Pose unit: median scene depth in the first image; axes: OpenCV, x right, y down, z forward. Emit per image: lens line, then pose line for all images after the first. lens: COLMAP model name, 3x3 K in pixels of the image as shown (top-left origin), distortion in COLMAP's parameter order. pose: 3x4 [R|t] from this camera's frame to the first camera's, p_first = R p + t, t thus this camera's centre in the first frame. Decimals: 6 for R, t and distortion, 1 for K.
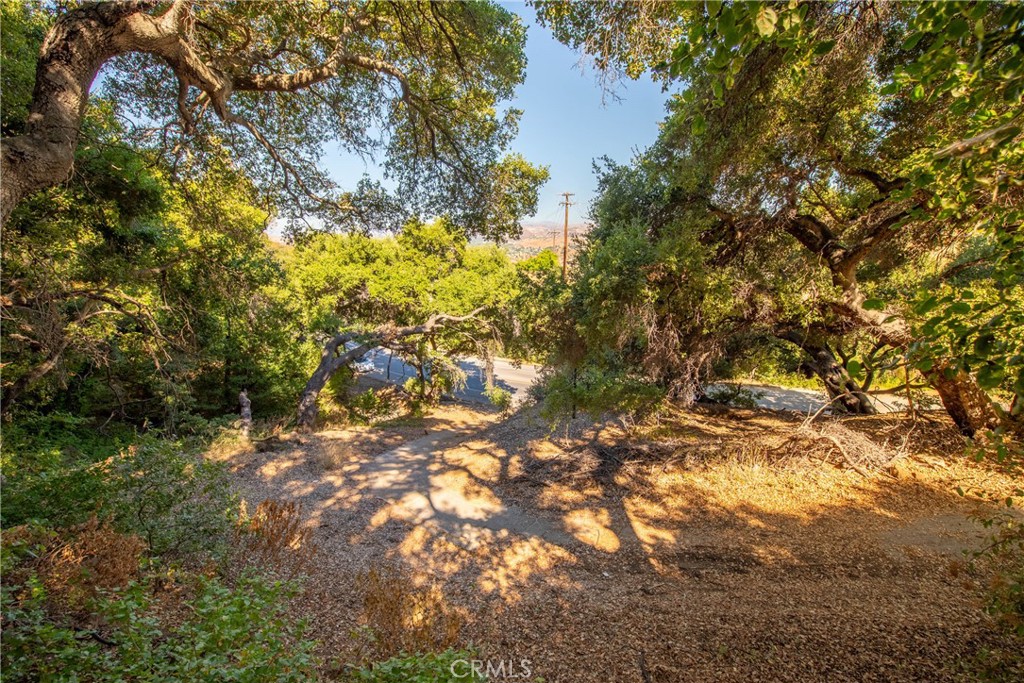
lens RADIAL K [[414.4, 0, 512.0], [0, 414.4, 341.5], [0, 0, 1]] dist [-0.017967, -0.000381]
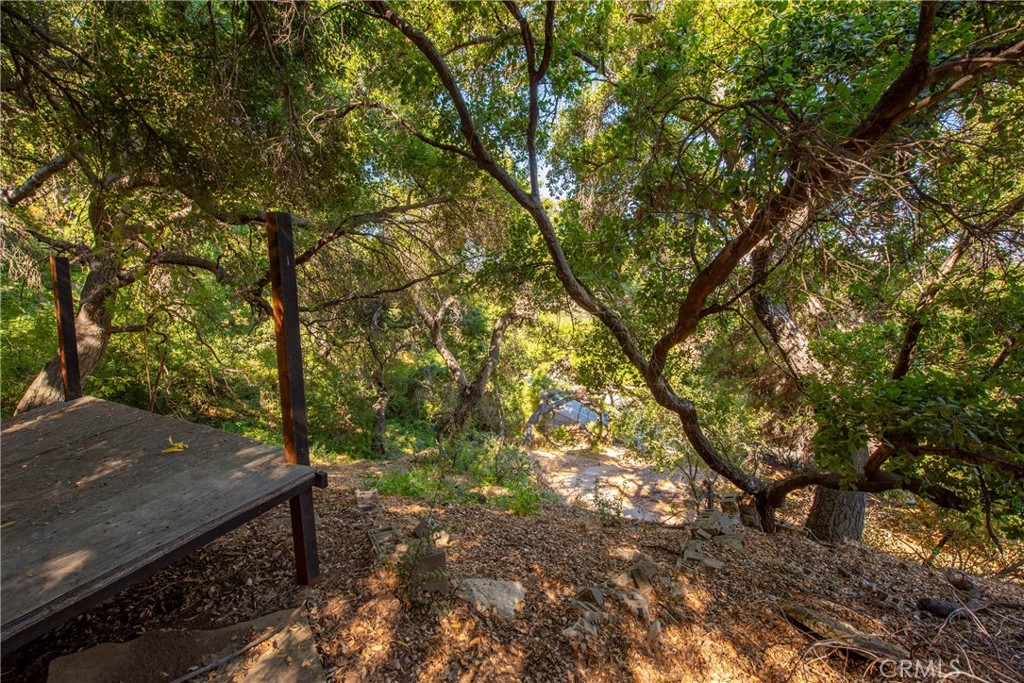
lens RADIAL K [[414.4, 0, 512.0], [0, 414.4, 341.5], [0, 0, 1]] dist [-0.017967, -0.000381]
pose [[0.900087, 0.068729, -0.430255, 0.094306], [-0.103204, 0.993010, -0.057279, -0.078873], [0.423310, 0.095961, 0.900888, -0.407906]]
